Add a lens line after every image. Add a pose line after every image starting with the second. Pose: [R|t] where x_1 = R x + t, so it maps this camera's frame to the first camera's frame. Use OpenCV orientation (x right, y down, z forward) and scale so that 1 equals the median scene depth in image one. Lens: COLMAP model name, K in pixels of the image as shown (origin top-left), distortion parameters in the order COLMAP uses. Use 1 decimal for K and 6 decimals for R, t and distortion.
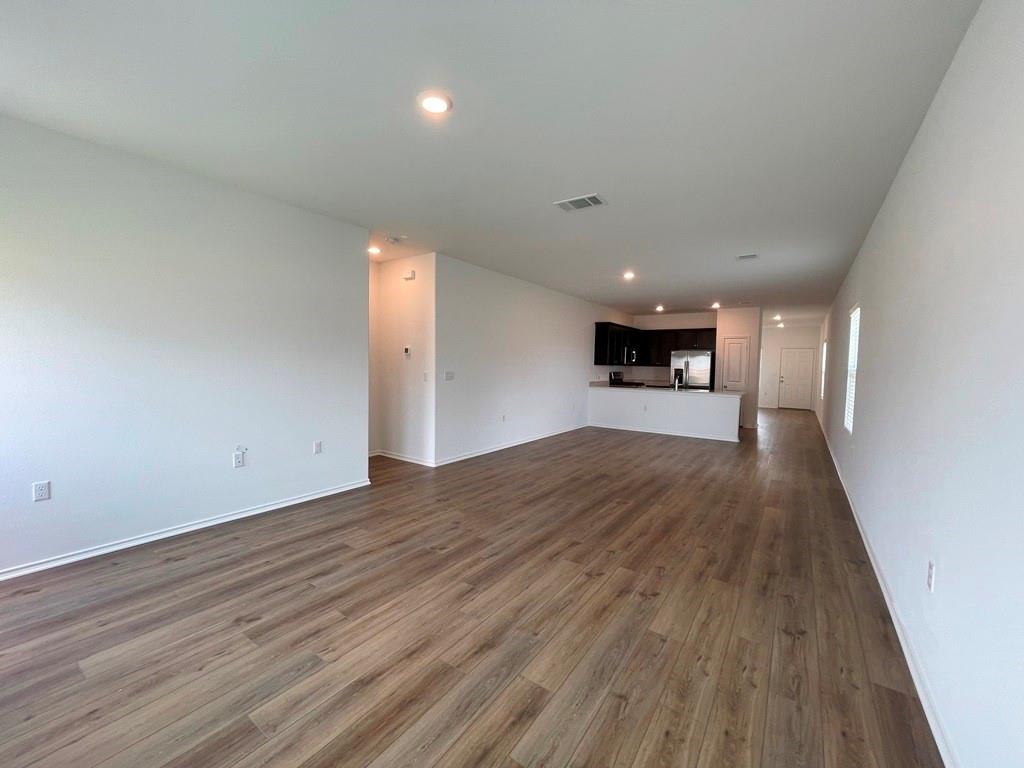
lens RADIAL K [[415.4, 0, 515.6], [0, 415.4, 381.9], [0, 0, 1]] dist [-0.006820, 0.000929]
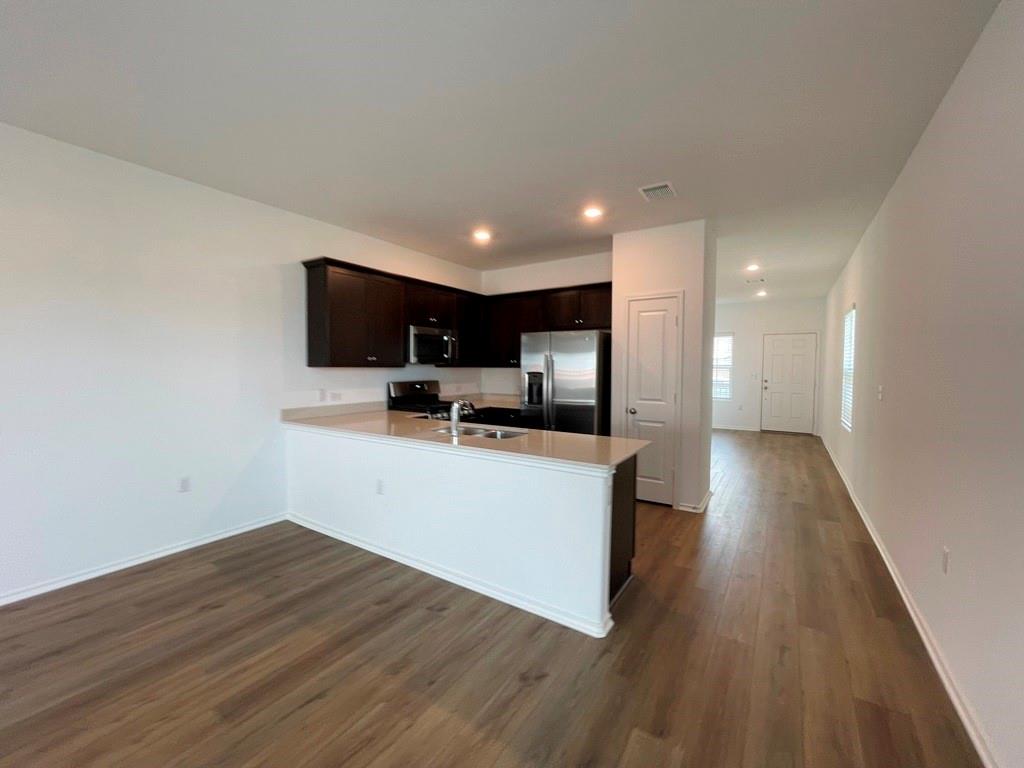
lens RADIAL K [[415.4, 0, 512.9], [0, 415.4, 380.8], [0, 0, 1]] dist [-0.006820, 0.000929]
pose [[0.999707, -0.017376, 0.016865, 0.356941], [0.017501, 0.999820, -0.007291, -0.019853], [-0.016735, 0.007584, 0.999831, 0.541628]]
